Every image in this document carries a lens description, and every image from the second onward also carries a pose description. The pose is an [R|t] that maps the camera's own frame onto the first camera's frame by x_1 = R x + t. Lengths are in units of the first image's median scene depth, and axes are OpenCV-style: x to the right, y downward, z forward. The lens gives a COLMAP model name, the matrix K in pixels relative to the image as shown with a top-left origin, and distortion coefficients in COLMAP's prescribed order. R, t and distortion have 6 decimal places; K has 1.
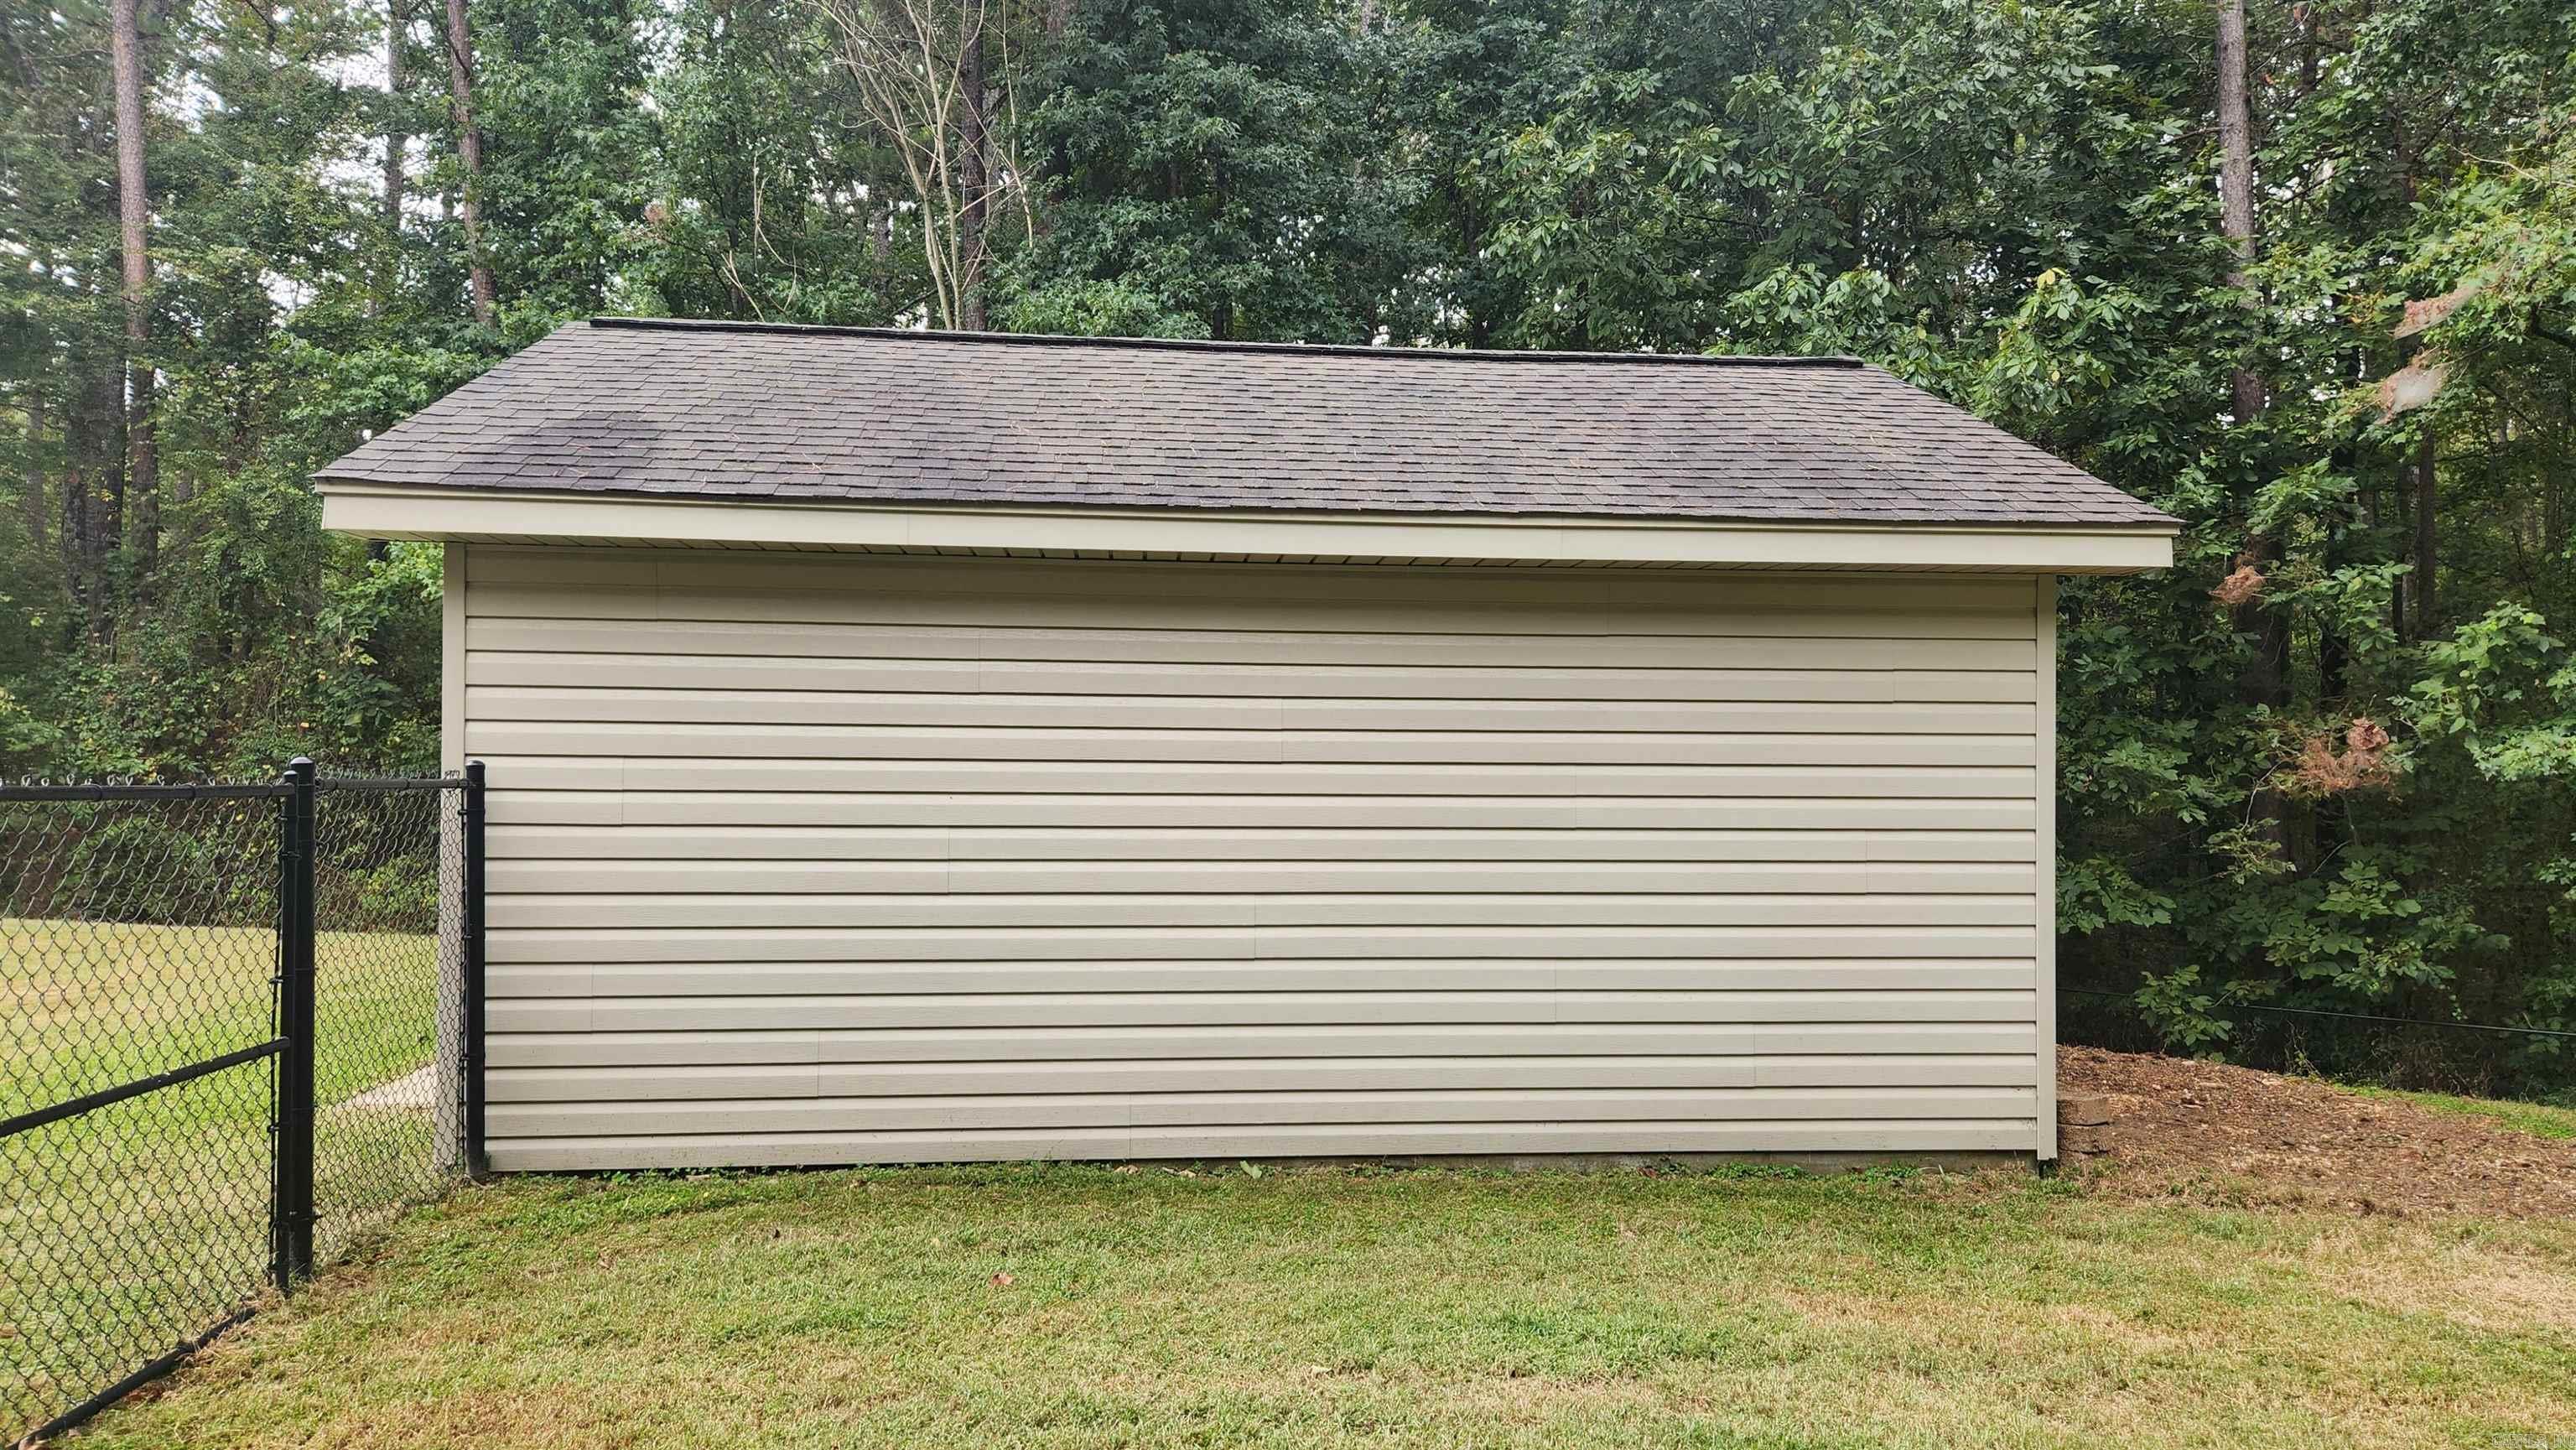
lens RADIAL K [[1723.3, 0, 1288.5], [0, 1723.3, 729.4], [0, 0, 1]] dist [0.080141, -0.067675]
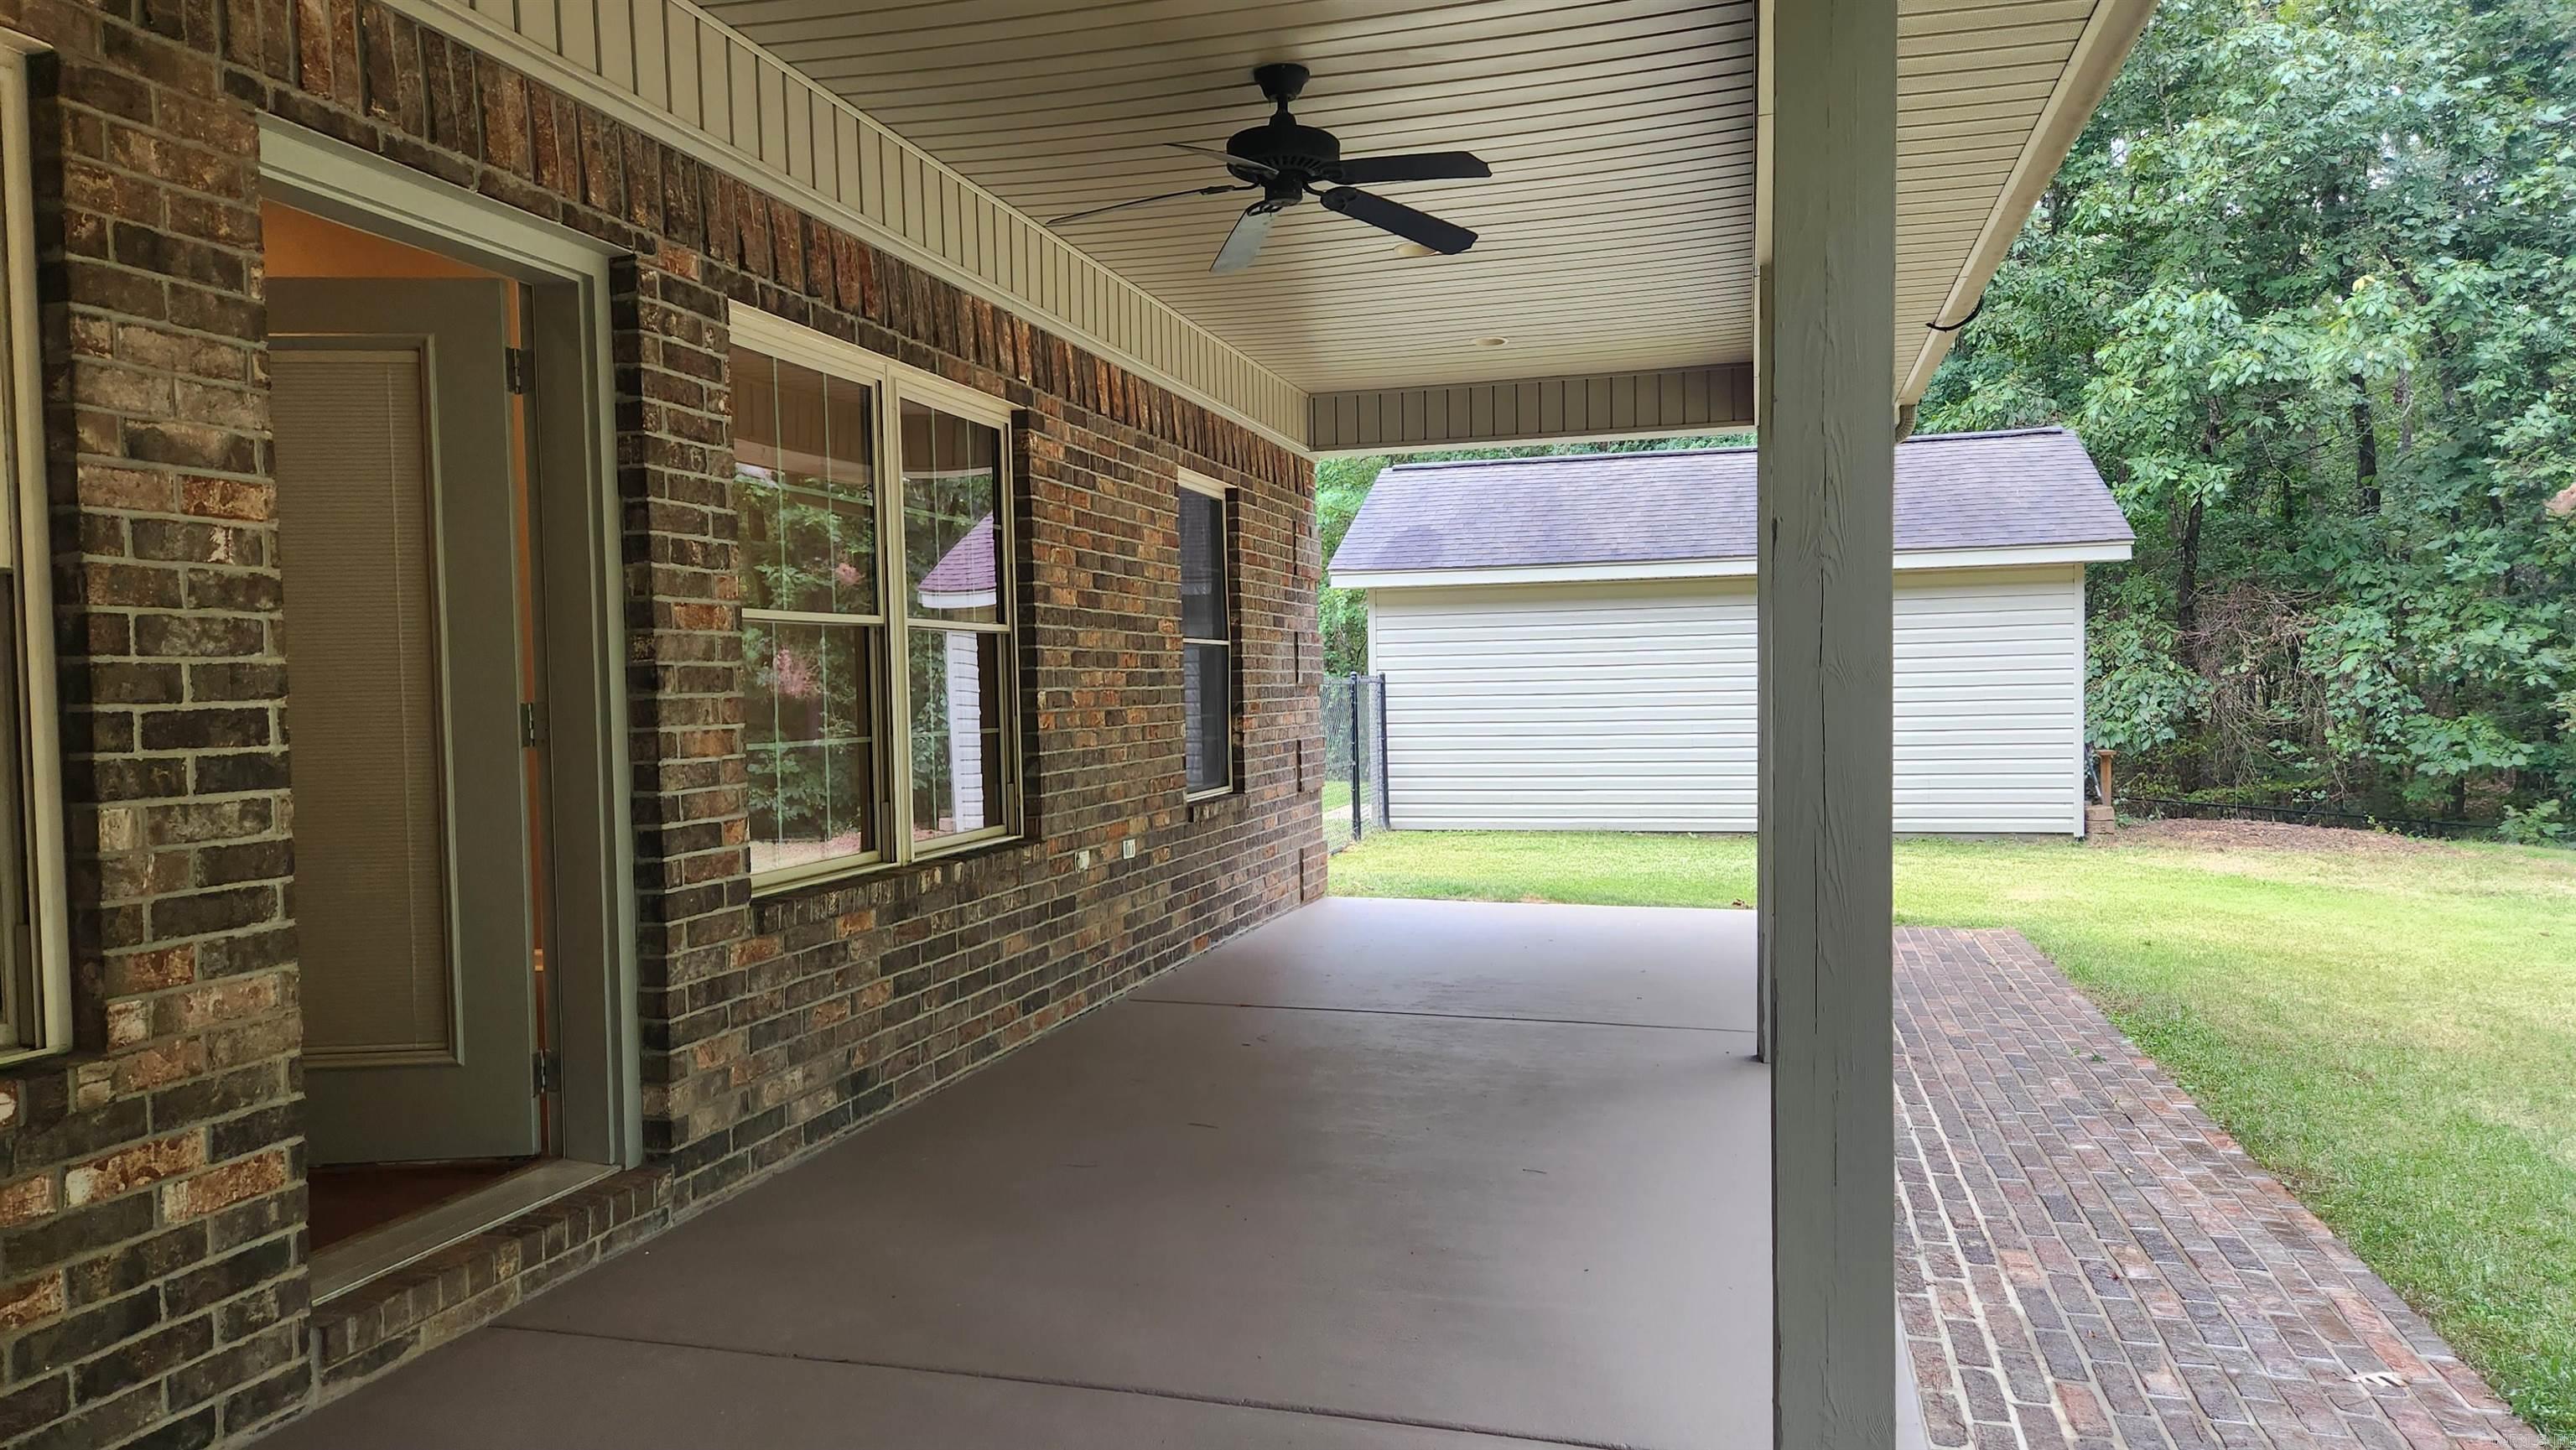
lens RADIAL K [[1723.3, 0, 1284.1], [0, 1723.3, 727.1], [0, 0, 1]] dist [0.080141, -0.067675]
pose [[0.940755, -0.015905, -0.338713, 0.092975], [0.034446, 0.998215, 0.048798, -0.010591], [0.337332, -0.057575, 0.939624, -0.510109]]
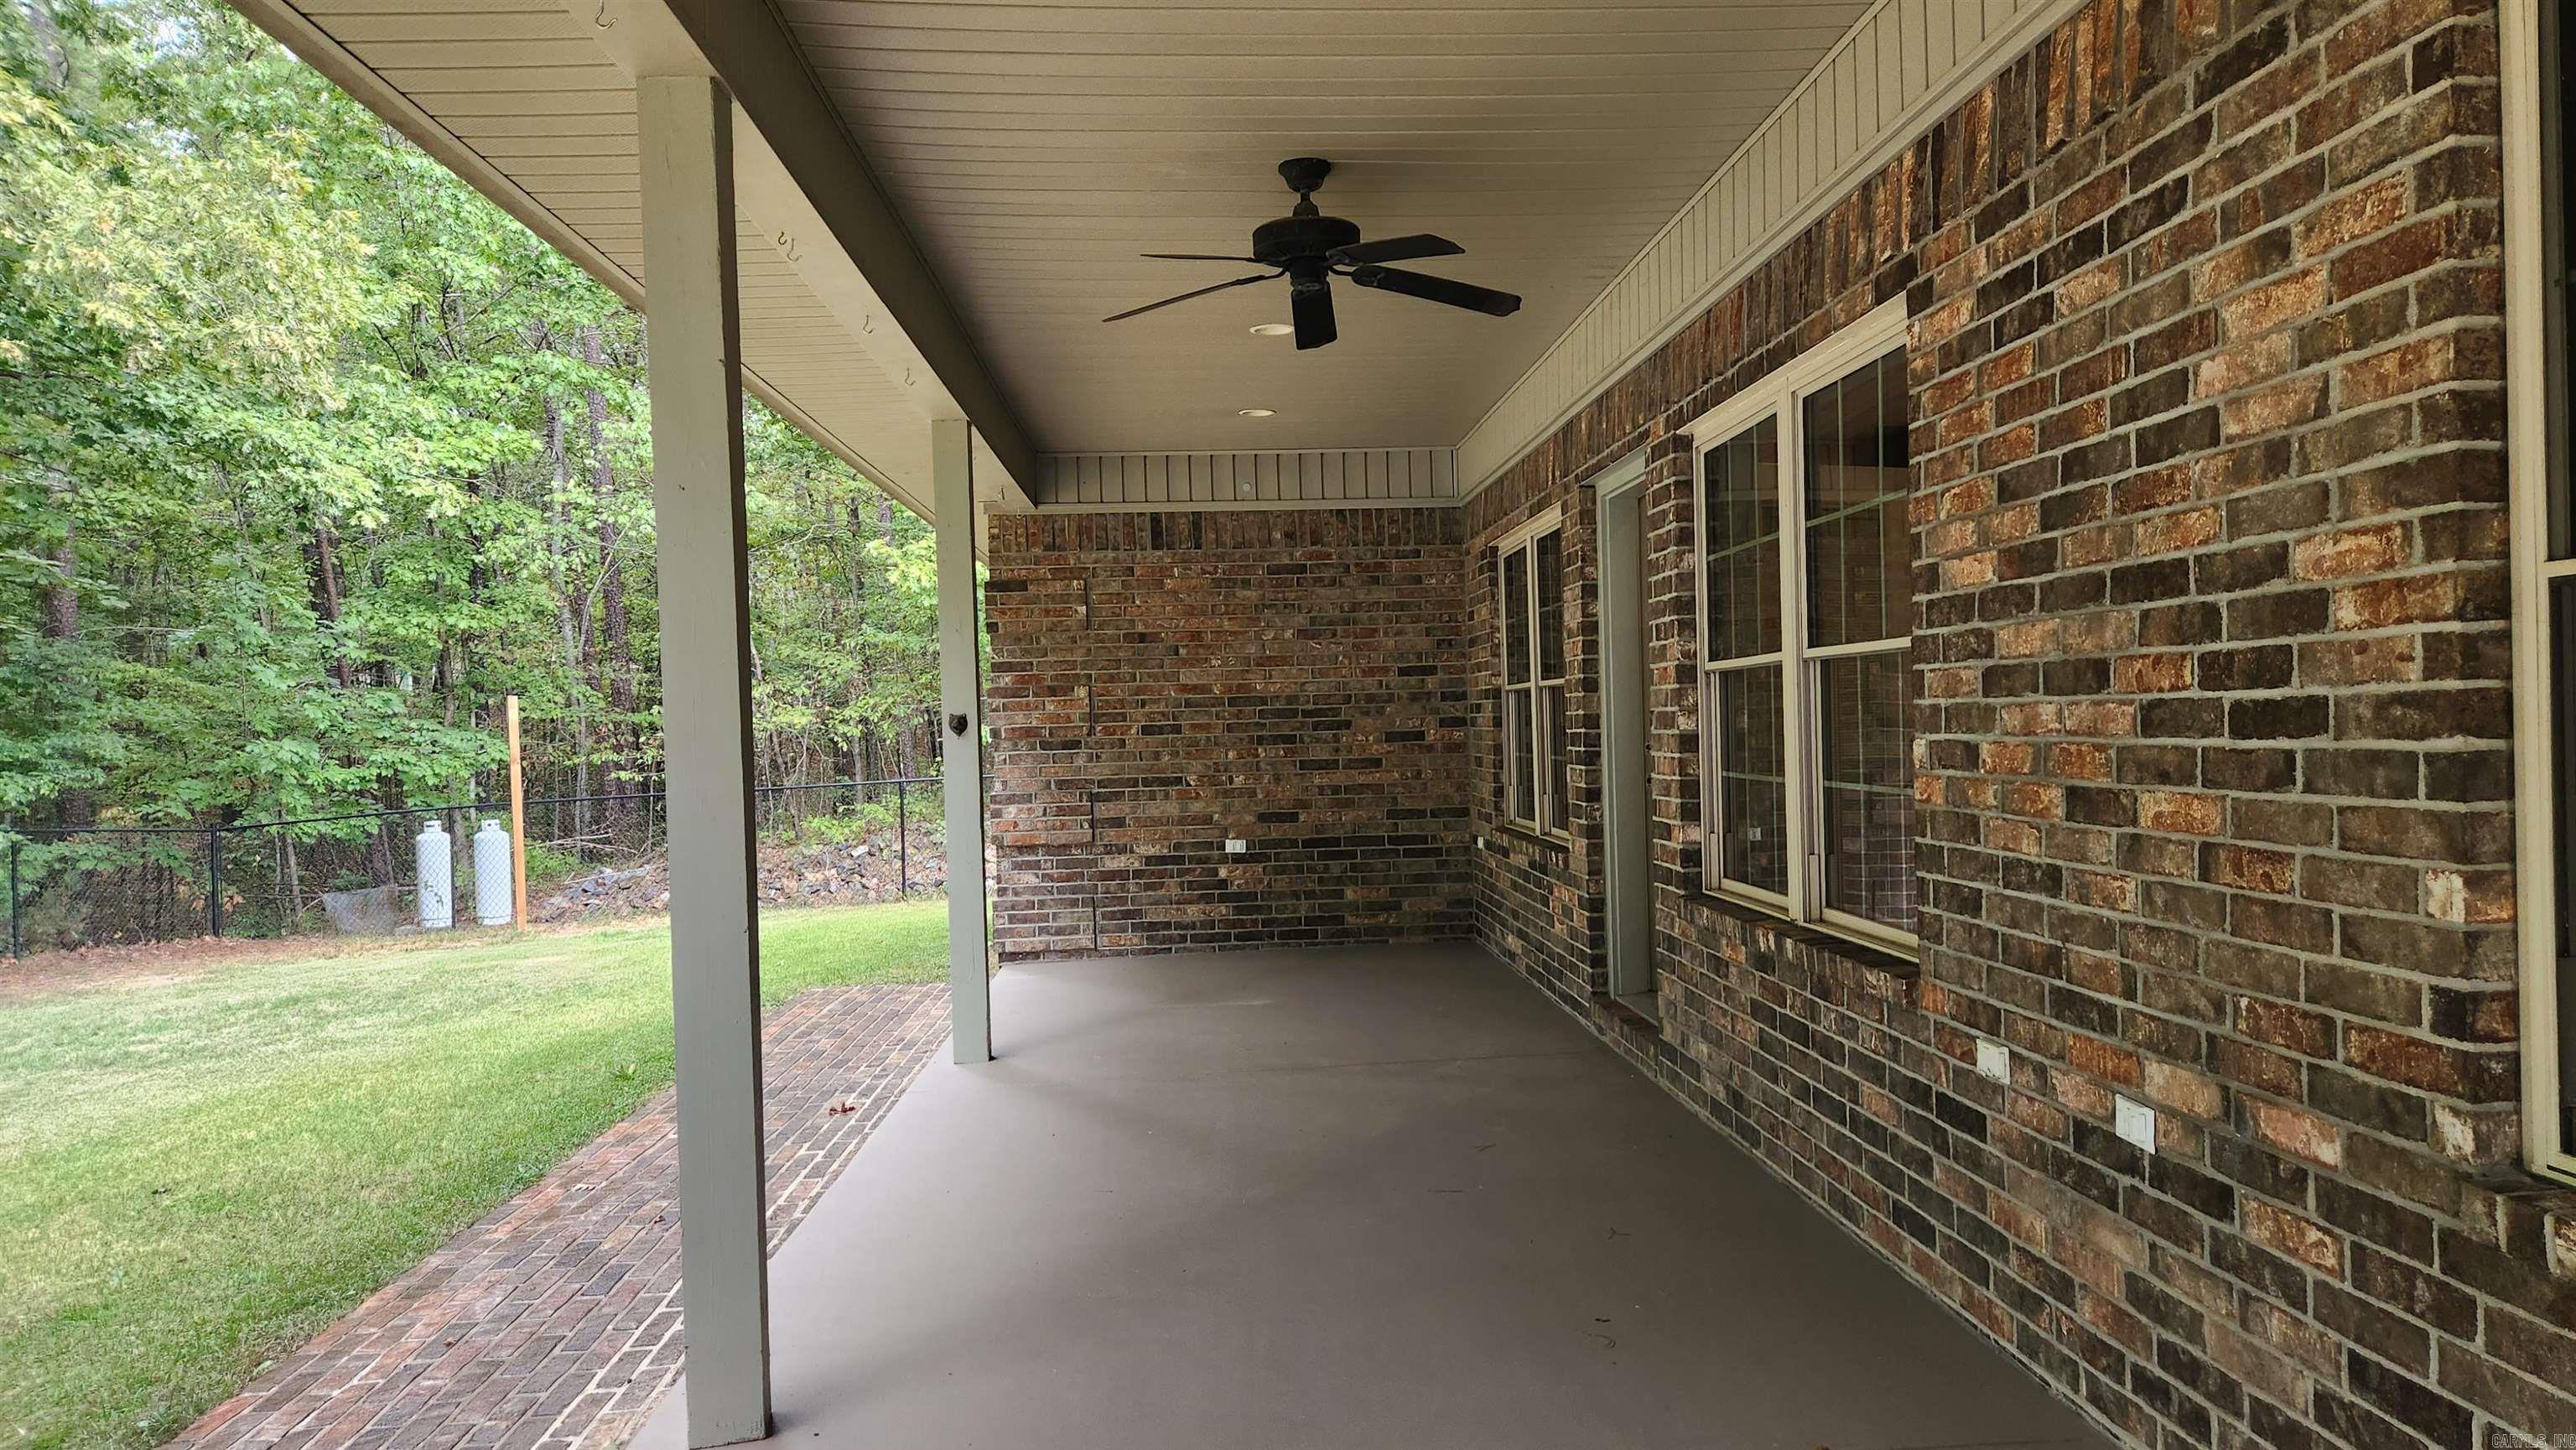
lens RADIAL K [[1723.3, 0, 1285.5], [0, 1723.3, 733.3], [0, 0, 1]] dist [0.080141, -0.067675]
pose [[-0.999503, 0.018766, 0.025323, -0.096941], [0.018233, 0.999611, -0.021126, 0.011327], [-0.025709, -0.020654, -0.999456, 0.597279]]
